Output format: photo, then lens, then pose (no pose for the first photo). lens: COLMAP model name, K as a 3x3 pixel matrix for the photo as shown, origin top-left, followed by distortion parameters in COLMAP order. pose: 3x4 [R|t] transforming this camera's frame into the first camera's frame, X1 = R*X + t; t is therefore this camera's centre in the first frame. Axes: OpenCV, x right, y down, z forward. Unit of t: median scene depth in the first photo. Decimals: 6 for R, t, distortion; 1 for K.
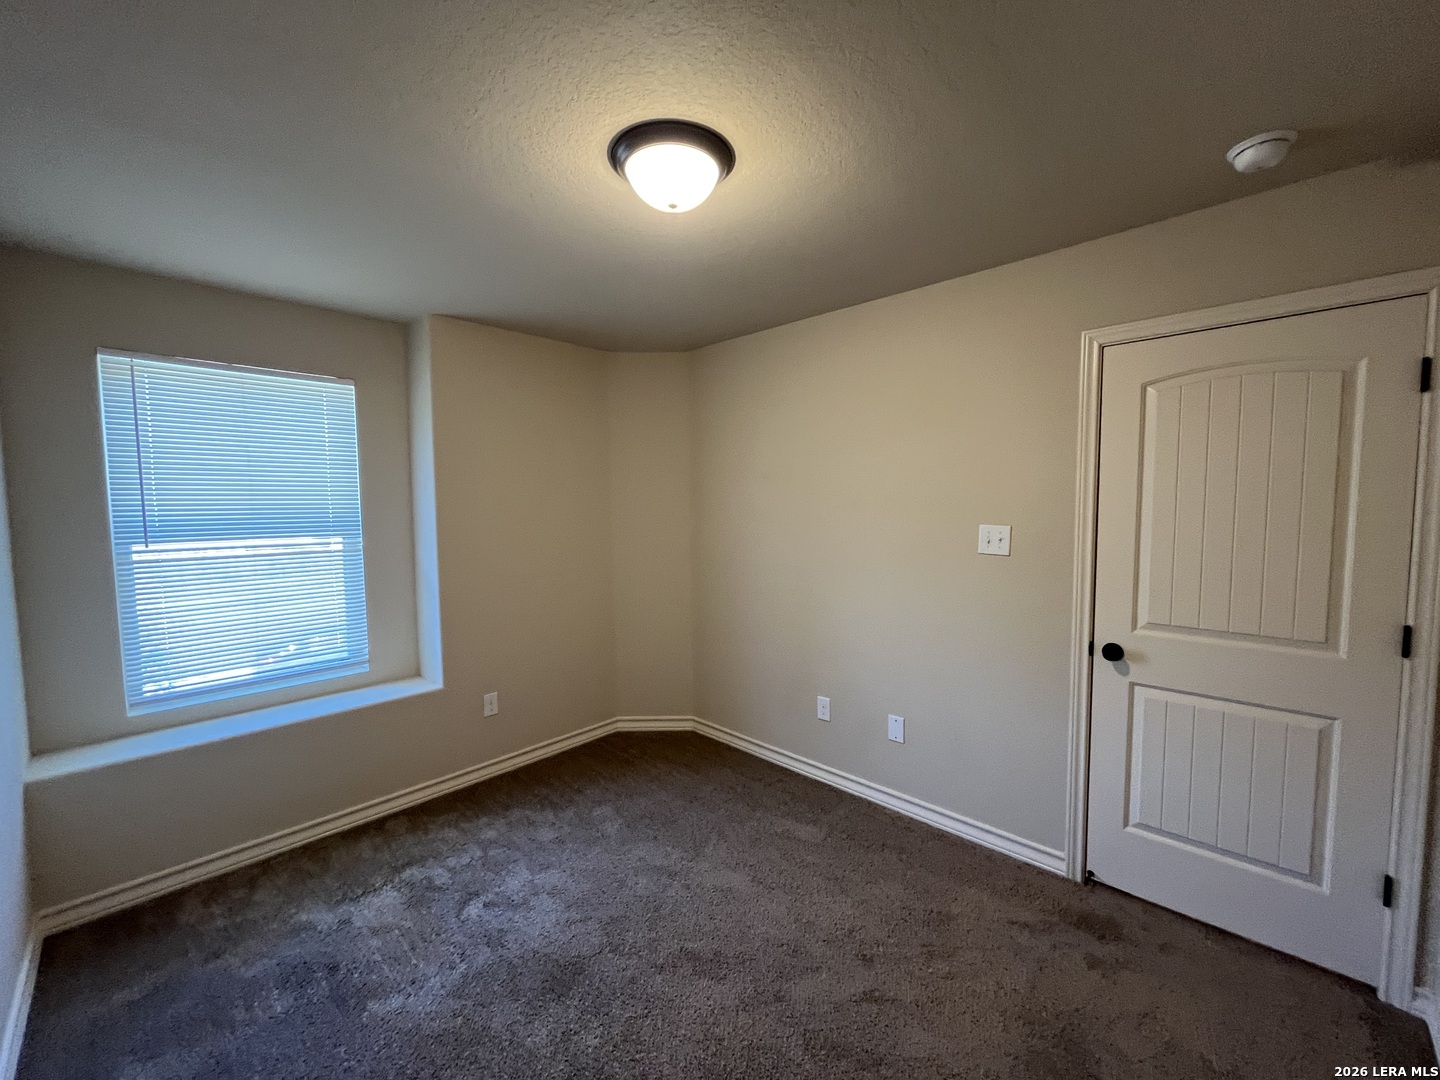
lens RADIAL K [[578.9, 0, 718.9], [0, 578.9, 542.9], [0, 0, 1]] dist [-0.001965, -0.000261]
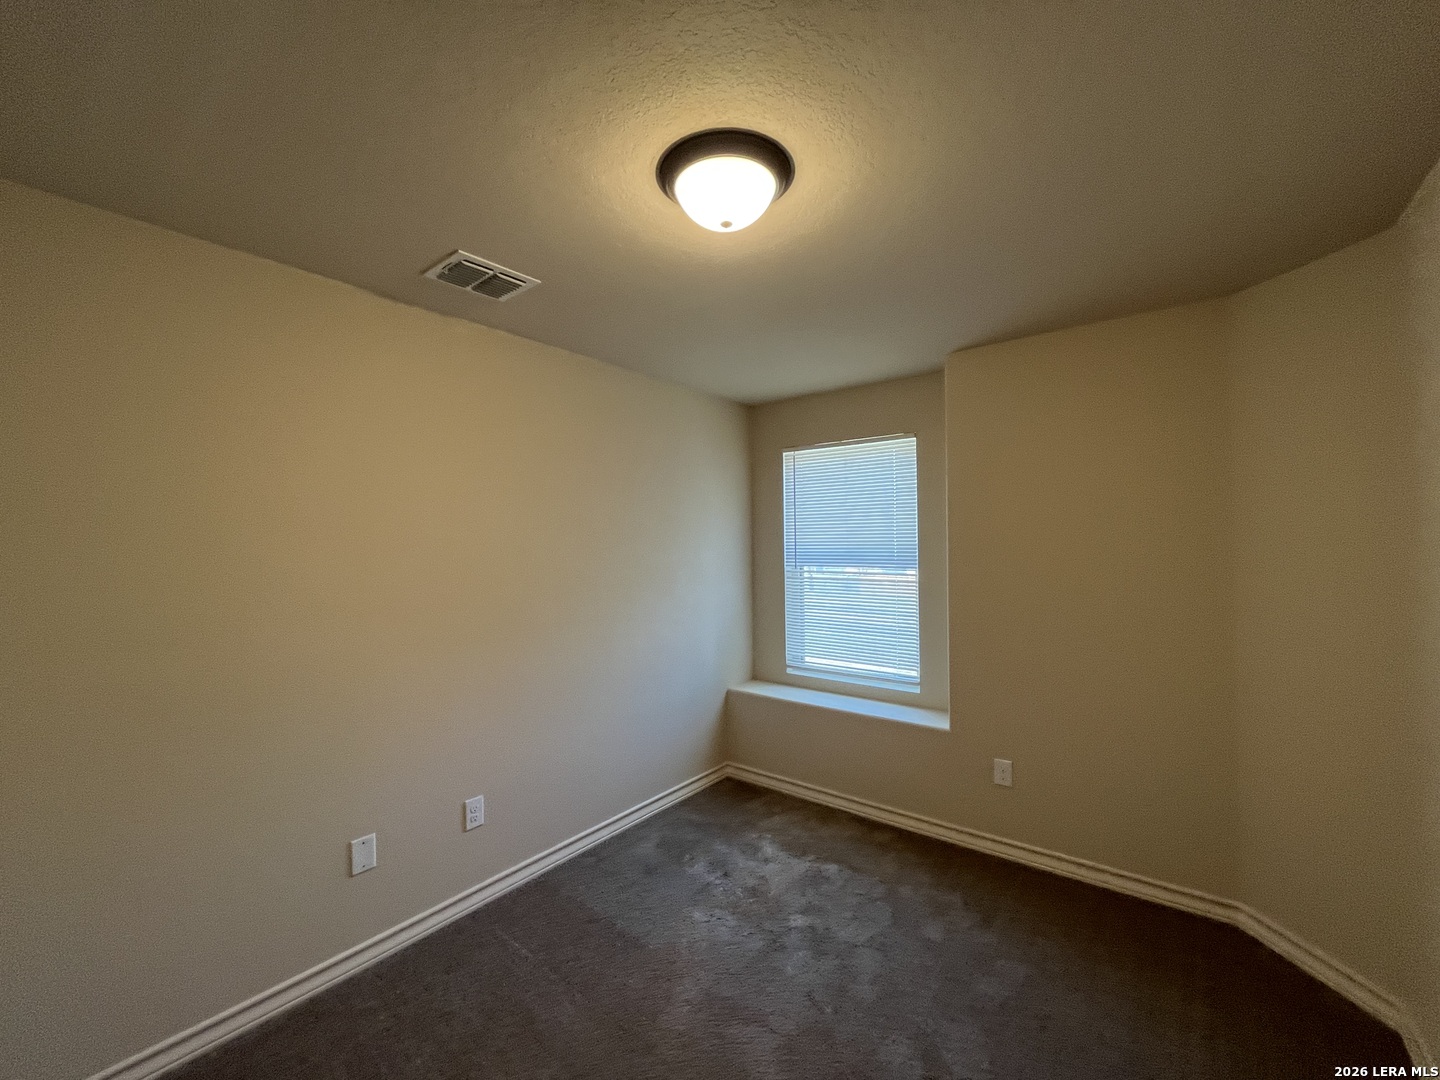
lens RADIAL K [[578.9, 0, 718.9], [0, 578.9, 542.9], [0, 0, 1]] dist [-0.001965, -0.000261]
pose [[0.100832, 0.010056, -0.994853, 0.558735], [-0.058076, 0.998303, 0.004205, -0.056711], [0.993207, 0.057353, 0.101245, 0.622247]]
